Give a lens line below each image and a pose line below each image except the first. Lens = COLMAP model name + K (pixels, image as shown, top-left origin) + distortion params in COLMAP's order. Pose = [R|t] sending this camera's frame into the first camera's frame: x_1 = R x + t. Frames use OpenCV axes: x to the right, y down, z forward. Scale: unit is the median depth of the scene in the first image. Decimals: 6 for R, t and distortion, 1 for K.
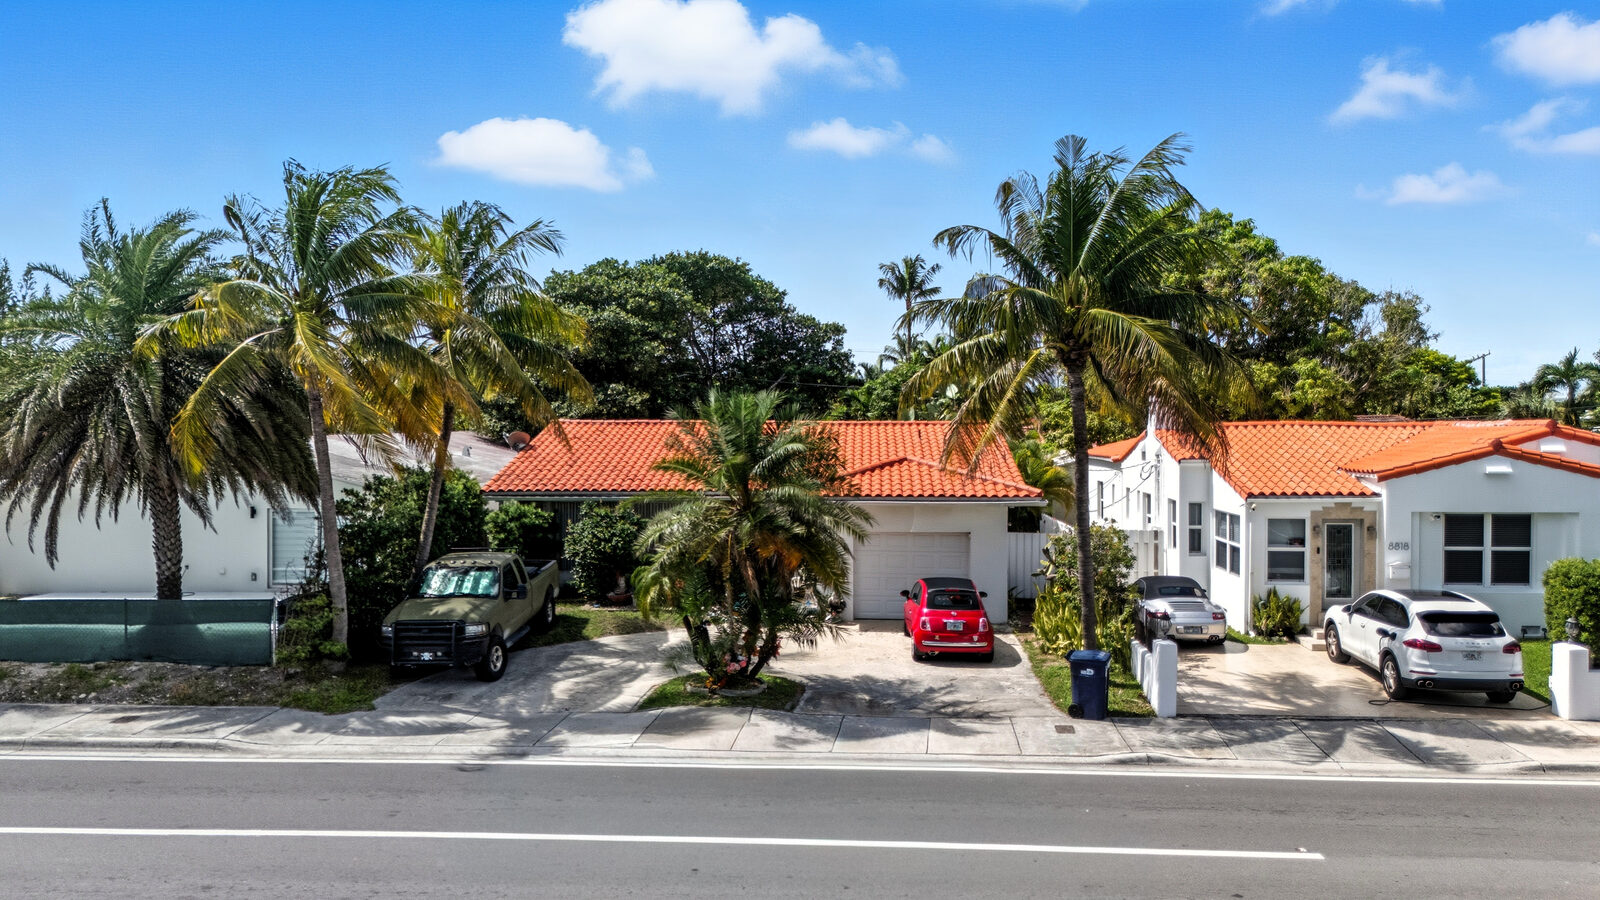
lens RADIAL K [[1165.8, 0, 799.1], [0, 1165.8, 446.1], [0, 0, 1]] dist [0.048258, -0.049810]
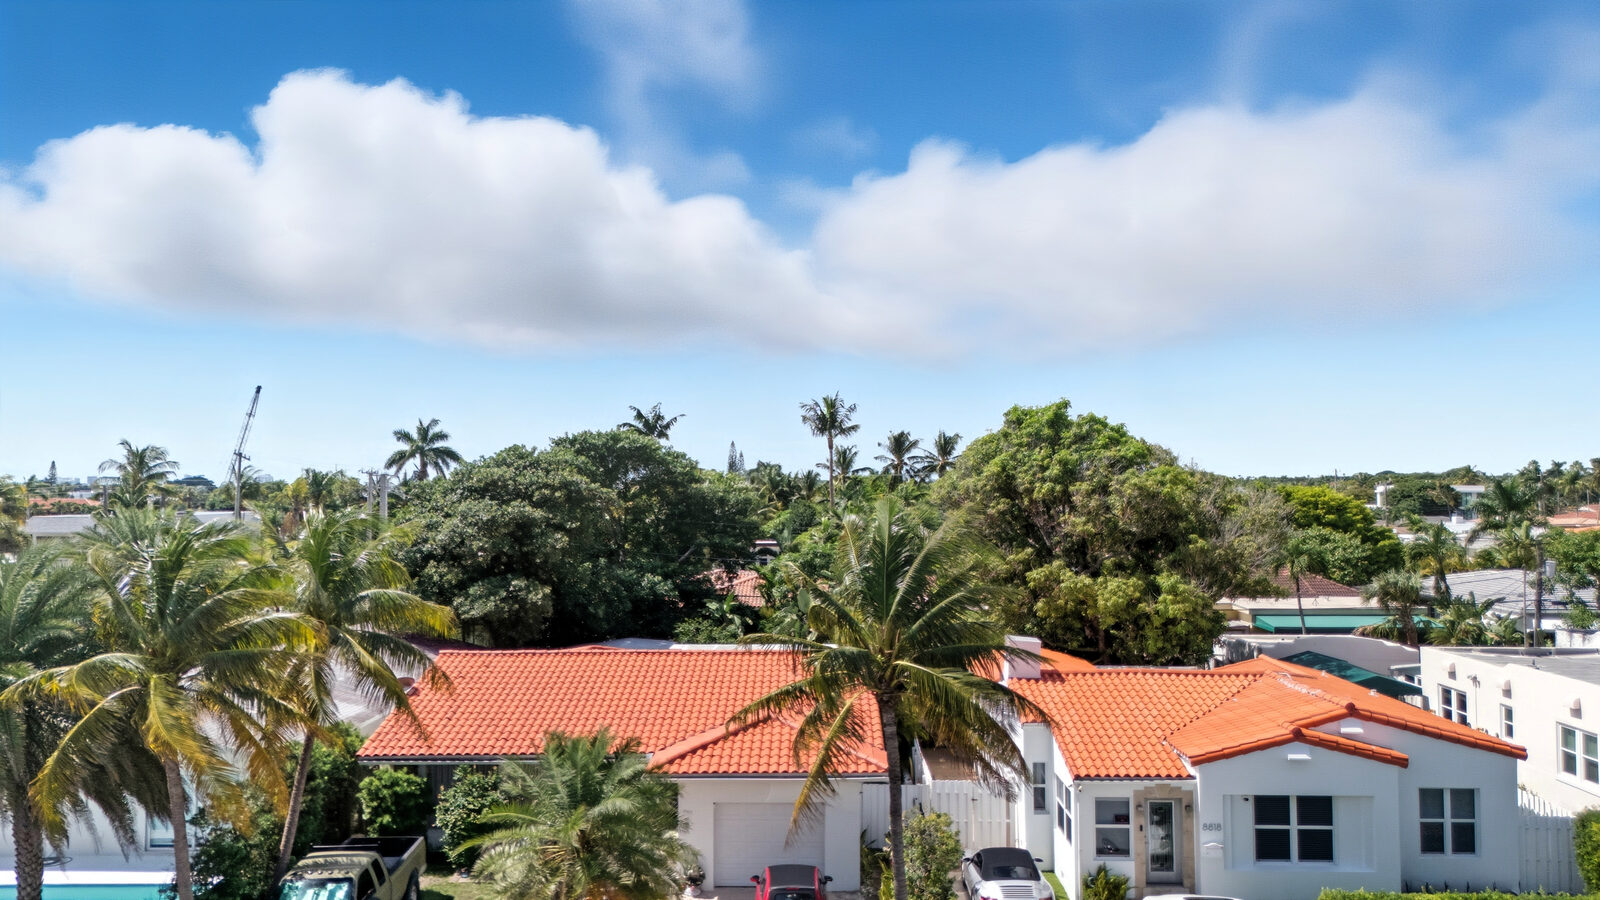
lens RADIAL K [[1165.8, 0, 799.1], [0, 1165.8, 446.1], [0, 0, 1]] dist [0.048258, -0.049810]
pose [[0.999226, -0.000124, 0.039329, 0.078875], [0.002442, 0.998261, -0.058902, -0.175554], [-0.039253, 0.058952, 0.997489, -0.067790]]
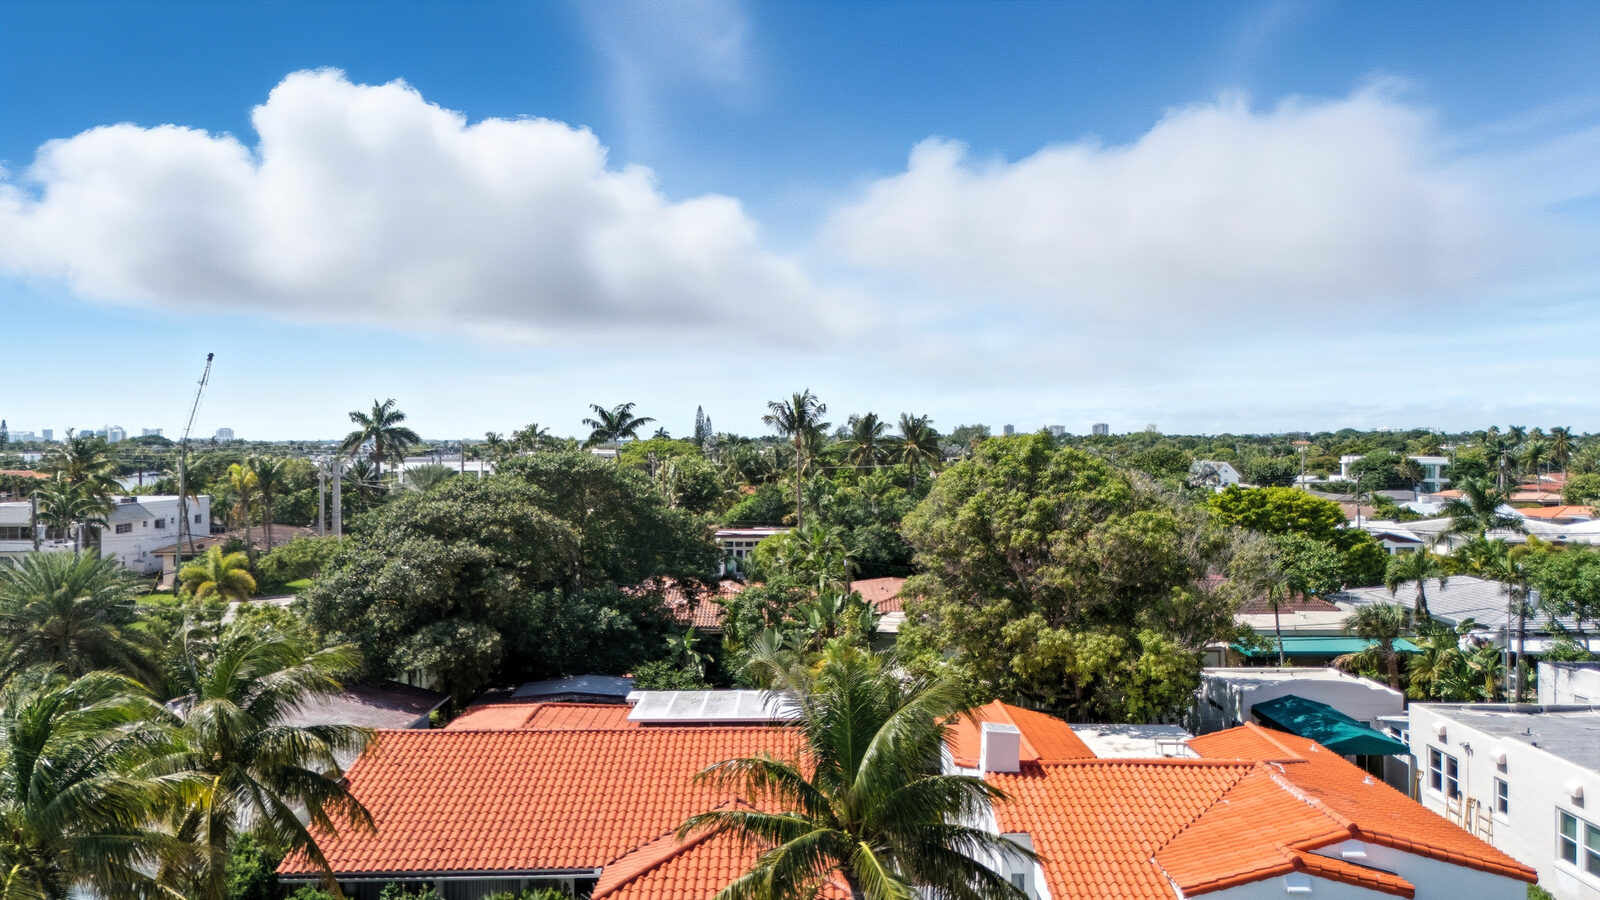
lens RADIAL K [[1165.8, 0, 799.1], [0, 1165.8, 446.1], [0, 0, 1]] dist [0.048258, -0.049810]
pose [[0.997785, -0.000523, 0.066513, 0.087697], [0.001915, 0.999781, -0.020858, -0.291964], [-0.066487, 0.020939, 0.997568, 0.016071]]
